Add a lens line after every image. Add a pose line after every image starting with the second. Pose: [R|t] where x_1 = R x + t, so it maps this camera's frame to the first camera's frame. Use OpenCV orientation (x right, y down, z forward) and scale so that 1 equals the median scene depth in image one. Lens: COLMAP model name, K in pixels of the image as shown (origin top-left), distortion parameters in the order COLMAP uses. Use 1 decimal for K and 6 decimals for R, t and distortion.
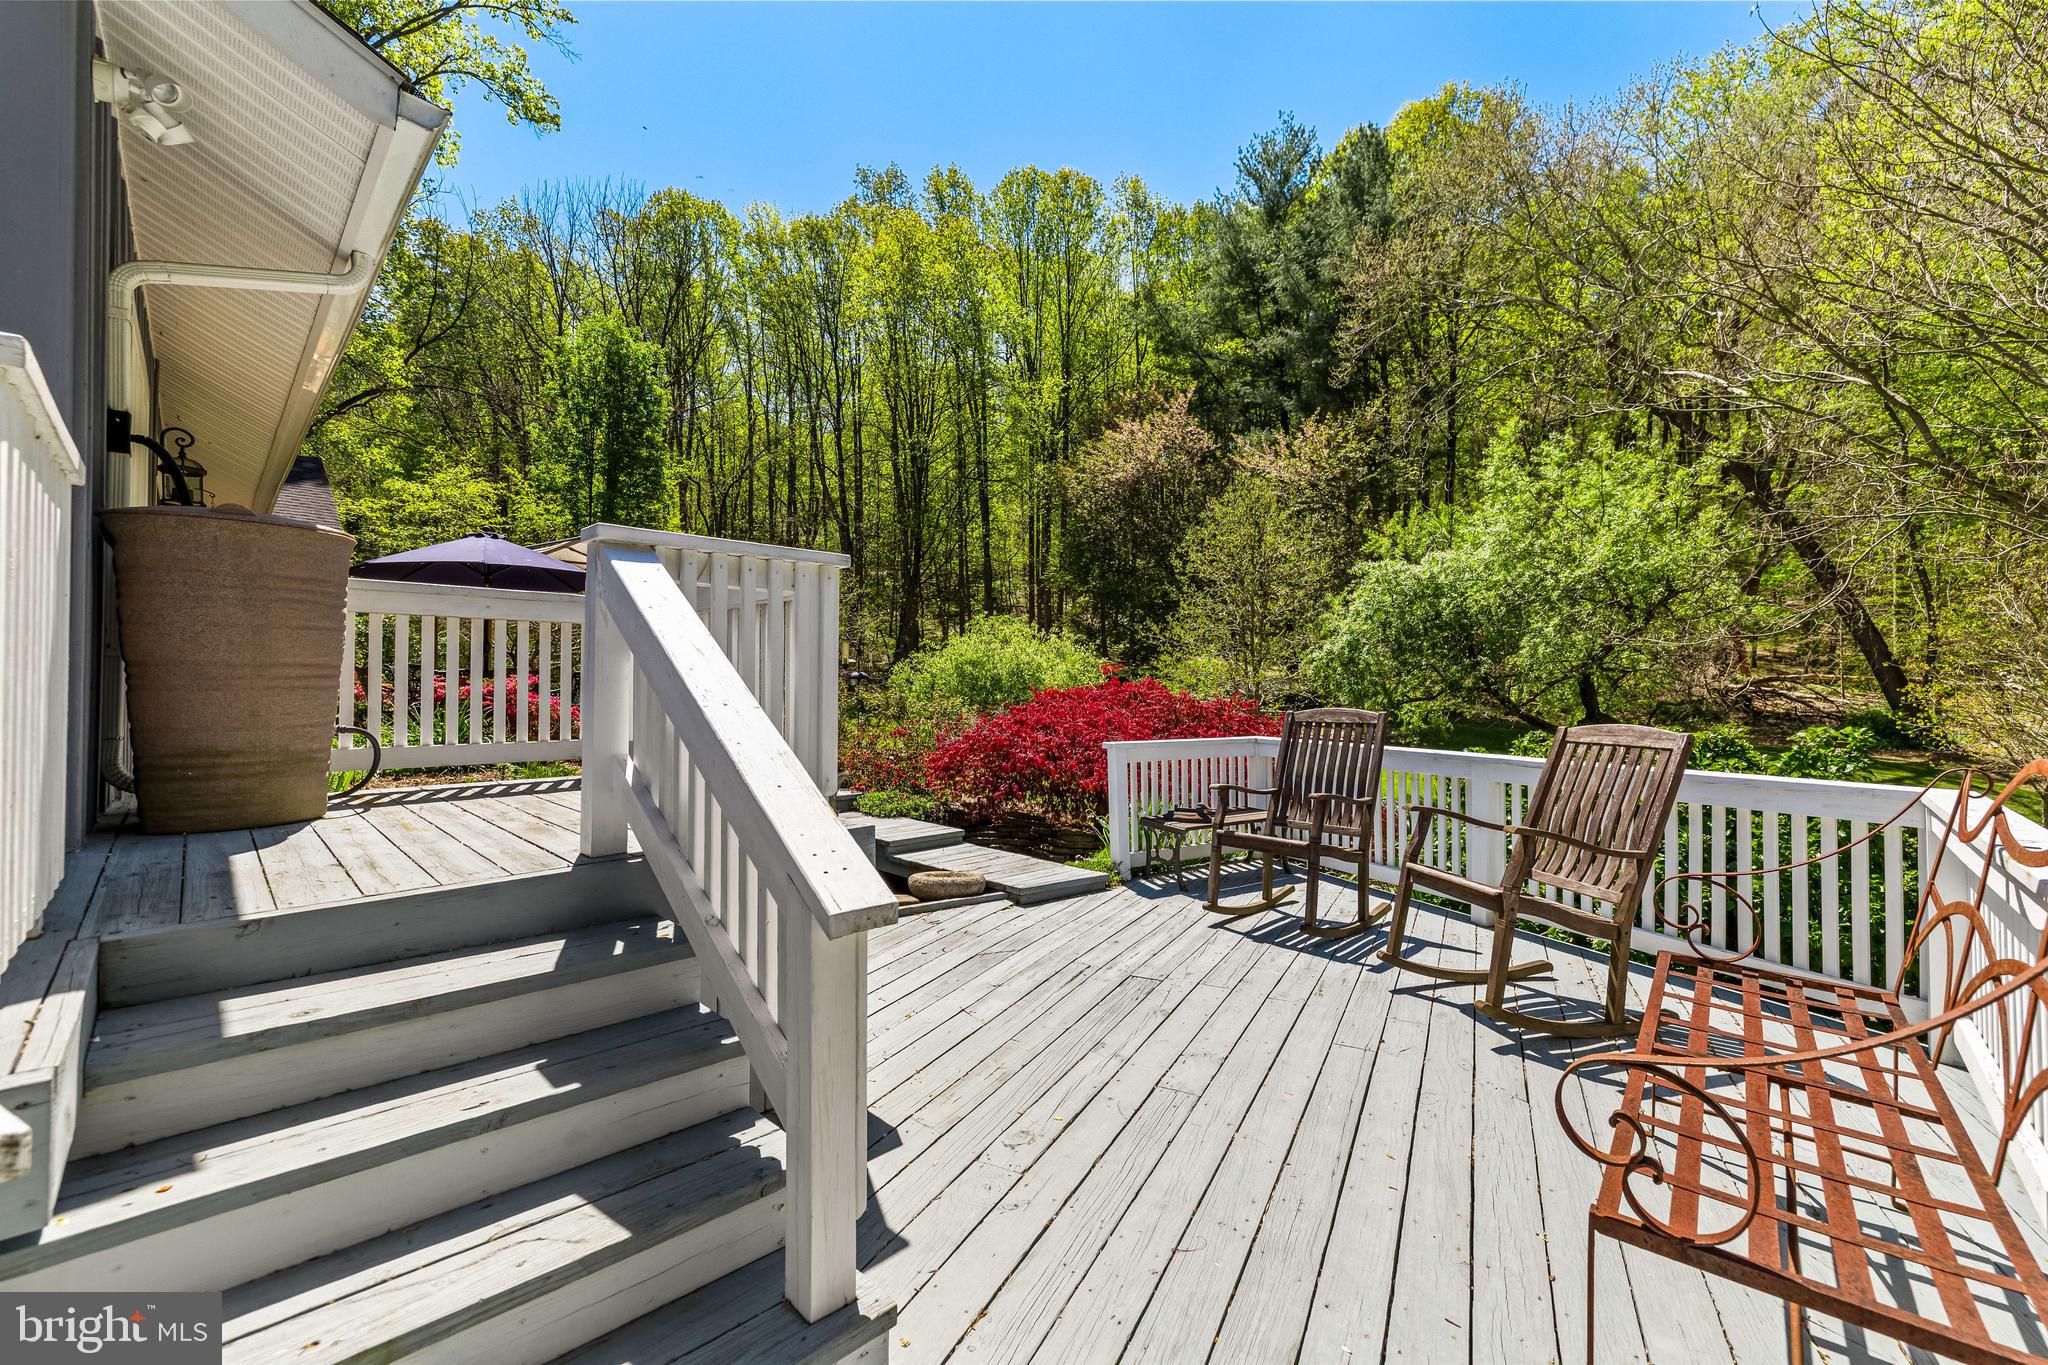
lens RADIAL K [[880.6, 0, 1025.5], [0, 880.6, 676.8], [0, 0, 1]] dist [0.002700, -0.000333]
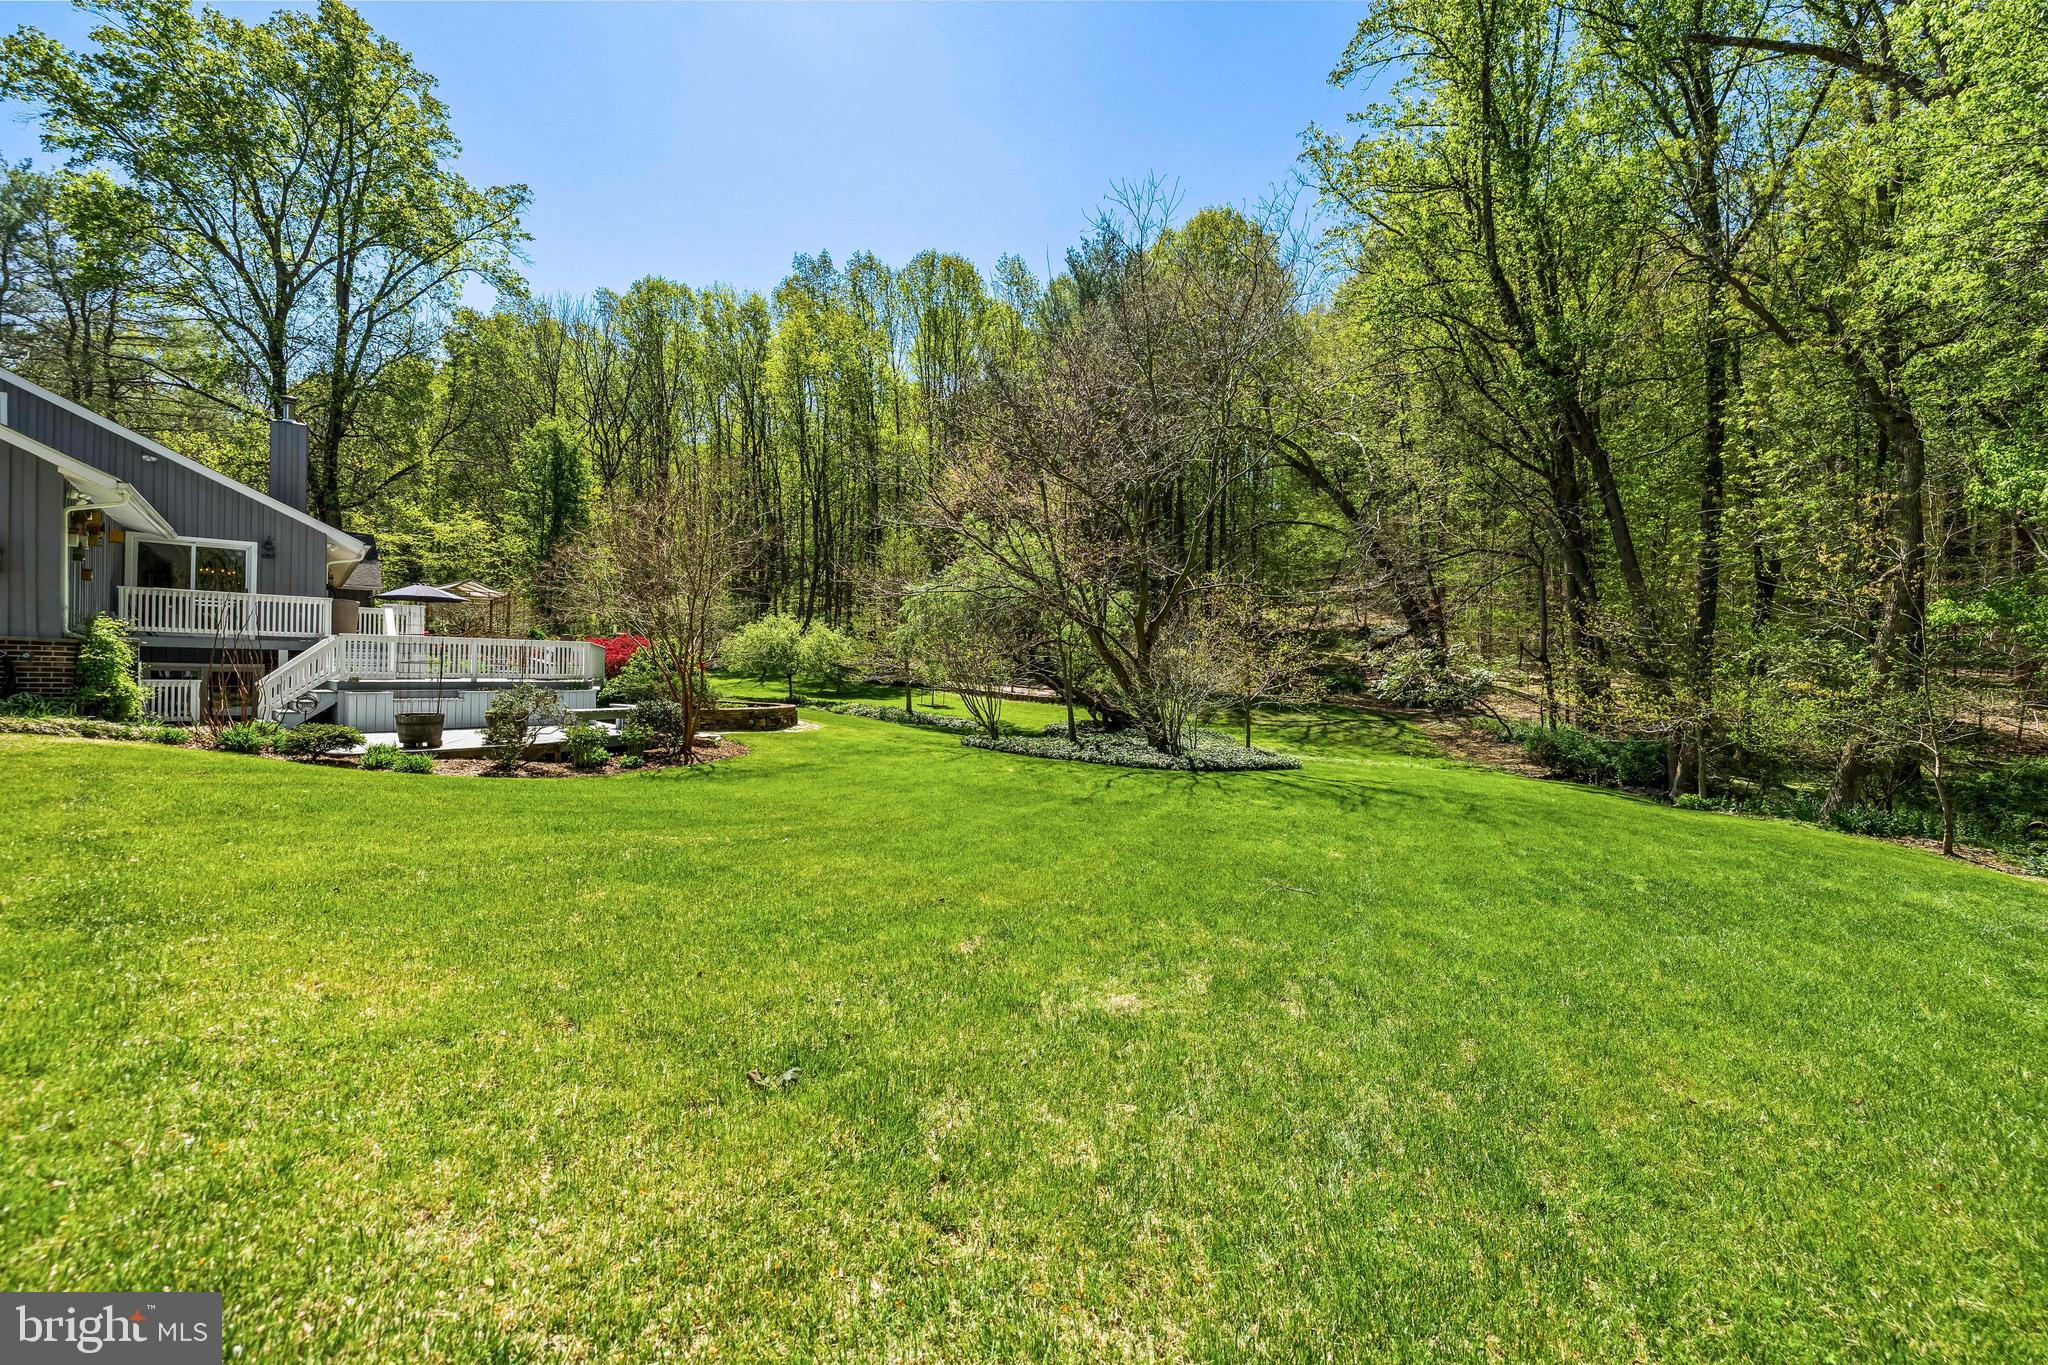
lens RADIAL K [[860.2, 0, 1009.7], [0, 860.2, 673.3], [0, 0, 1]] dist [0.001301, 0.000719]
pose [[0.998352, 0.006303, -0.057034, 0.409834], [-0.005906, 0.999957, 0.007125, 0.026660], [0.057077, -0.006776, 0.998347, -0.472278]]
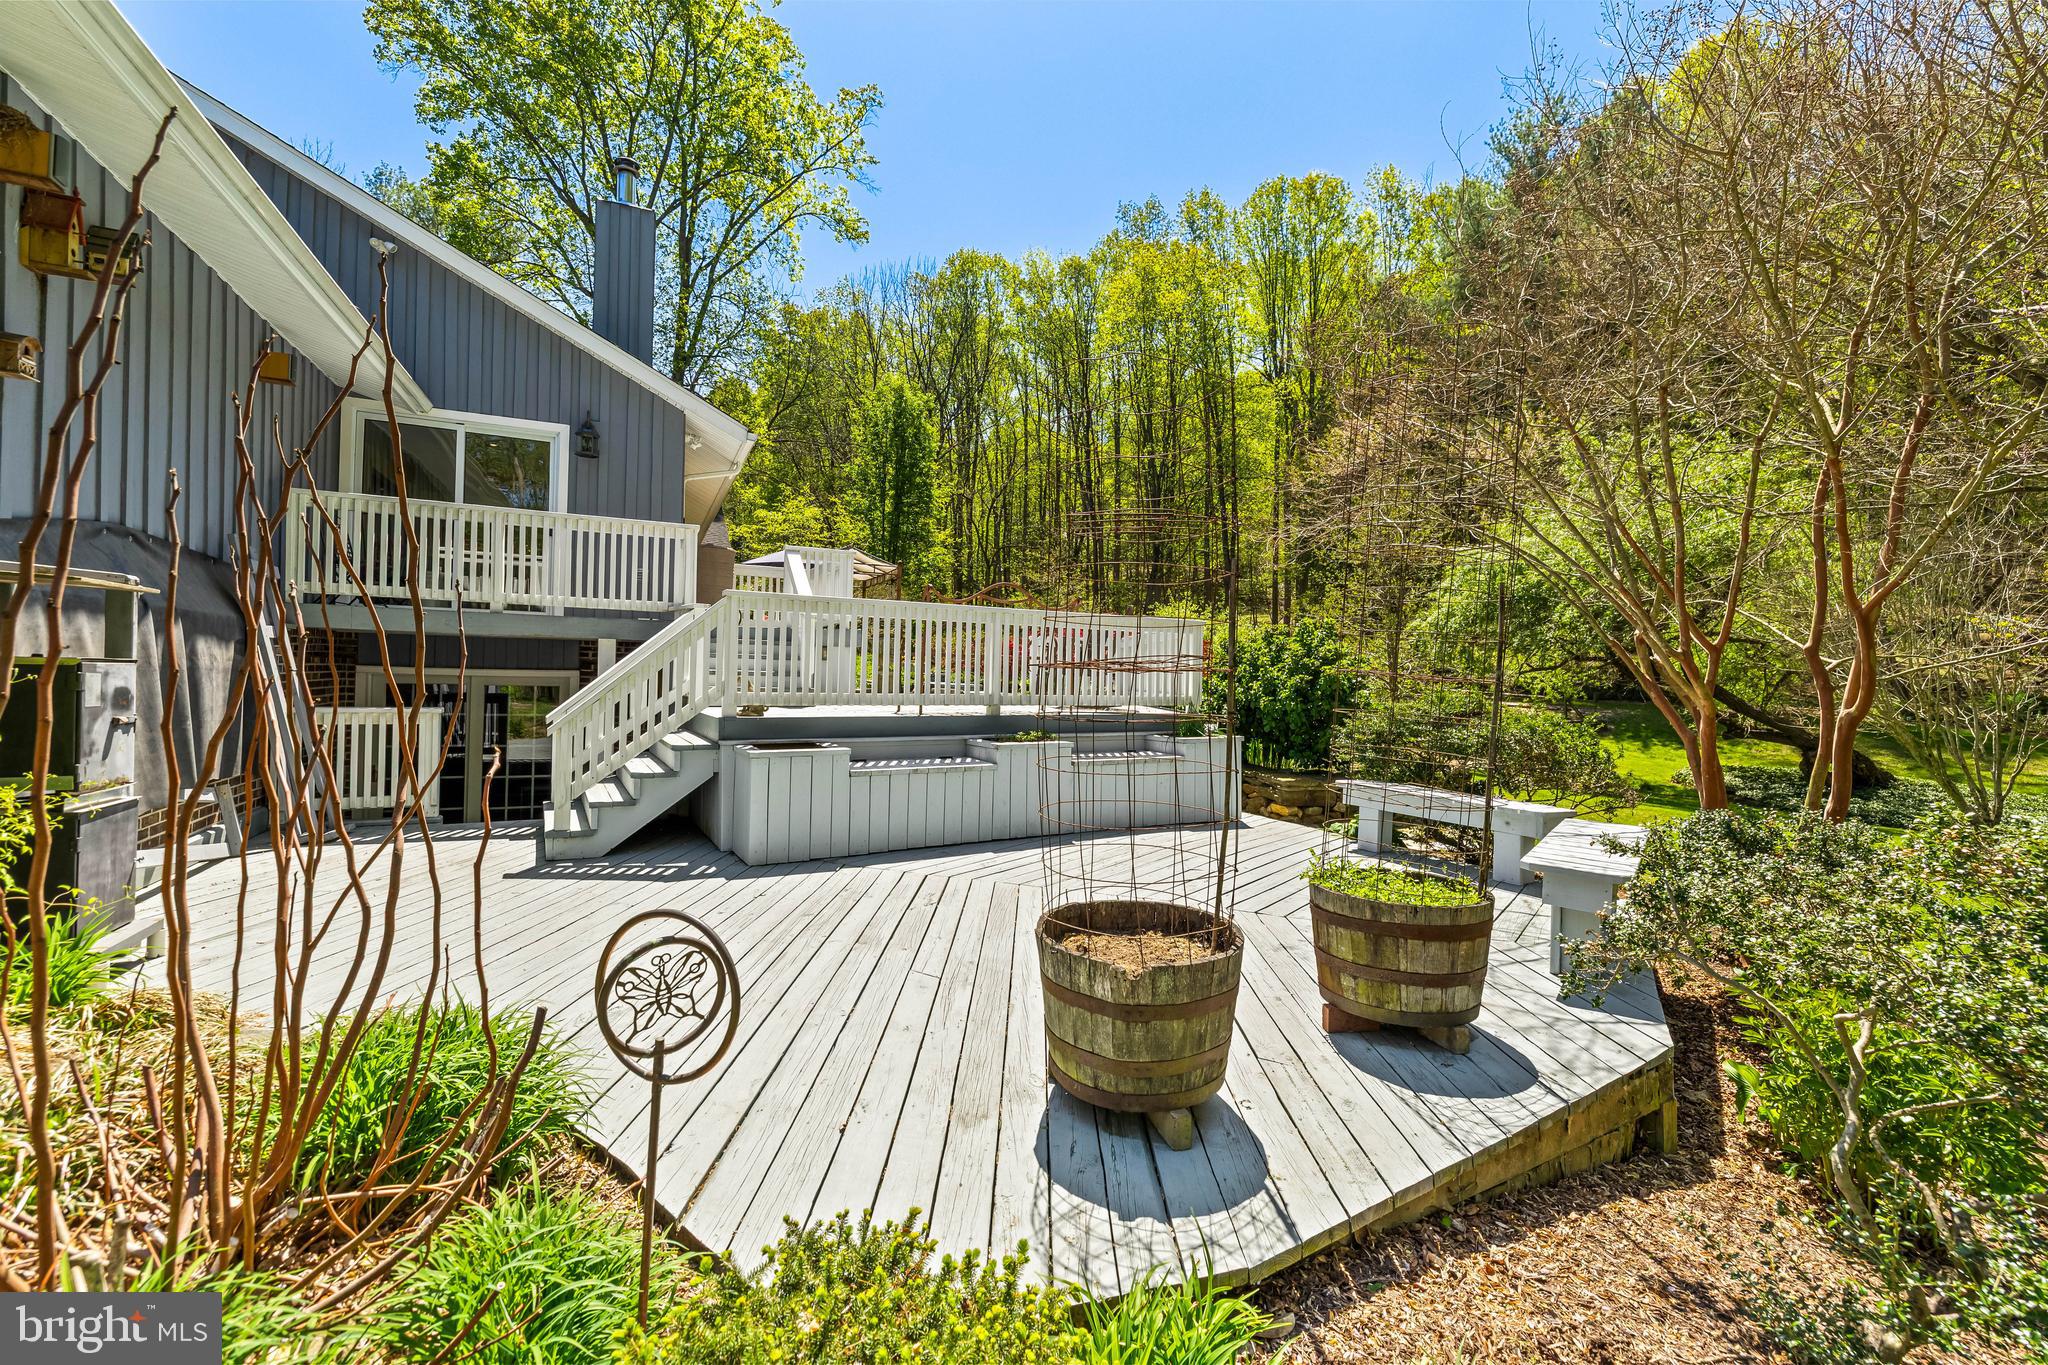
lens RADIAL K [[860.2, 0, 1016.2], [0, 860.2, 677.8], [0, 0, 1]] dist [0.001301, 0.000719]
pose [[0.943931, 0.014684, -0.329817, 0.120196], [-0.012289, 0.999881, 0.009346, 0.026055], [0.329915, -0.004769, 0.943998, -0.157521]]
